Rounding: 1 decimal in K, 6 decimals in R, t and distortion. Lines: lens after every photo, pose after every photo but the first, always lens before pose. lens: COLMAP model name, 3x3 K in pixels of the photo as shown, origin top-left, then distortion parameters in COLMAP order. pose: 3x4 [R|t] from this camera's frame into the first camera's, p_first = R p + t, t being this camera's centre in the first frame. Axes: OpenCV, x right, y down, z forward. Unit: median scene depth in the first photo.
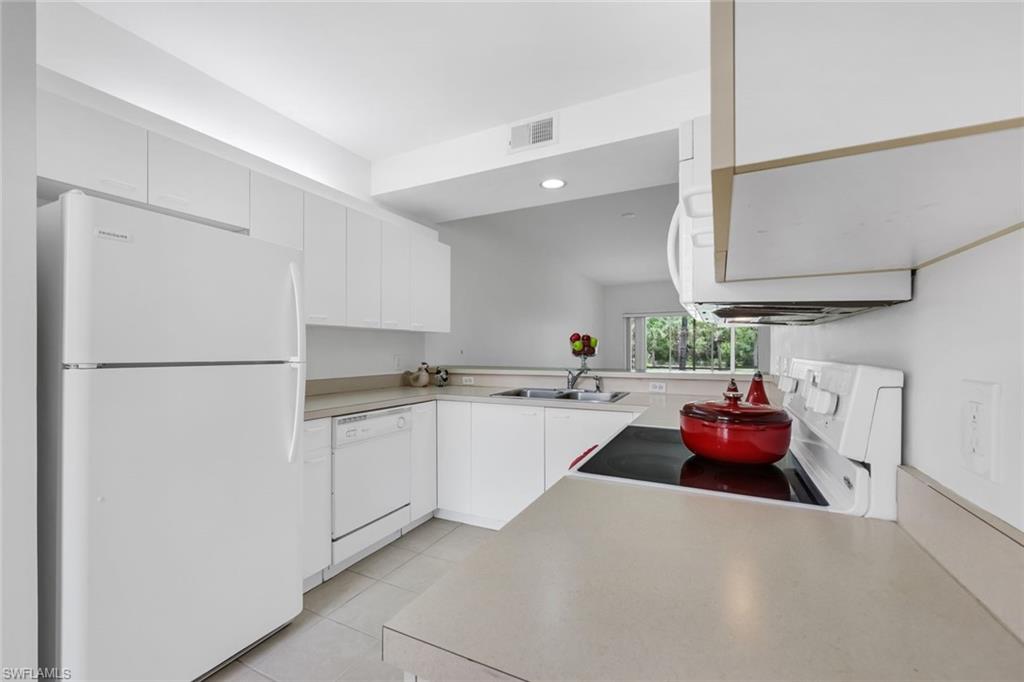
lens RADIAL K [[419.1, 0, 511.6], [0, 419.1, 349.4], [0, 0, 1]] dist [0.002380, 0.000422]
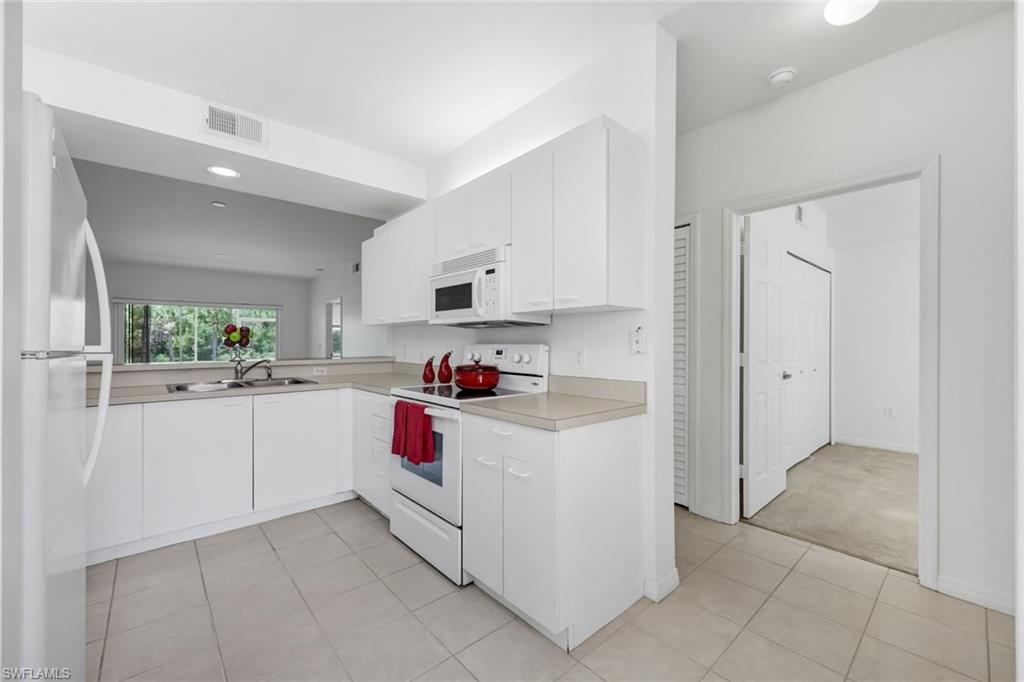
lens RADIAL K [[419.1, 0, 509.5], [0, 419.1, 341.4], [0, 0, 1]] dist [0.002380, 0.000422]
pose [[0.380902, 0.004123, 0.924606, -0.585285], [0.000987, 0.999988, -0.004866, 0.008853], [-0.924615, 0.002766, 0.380893, 0.010448]]
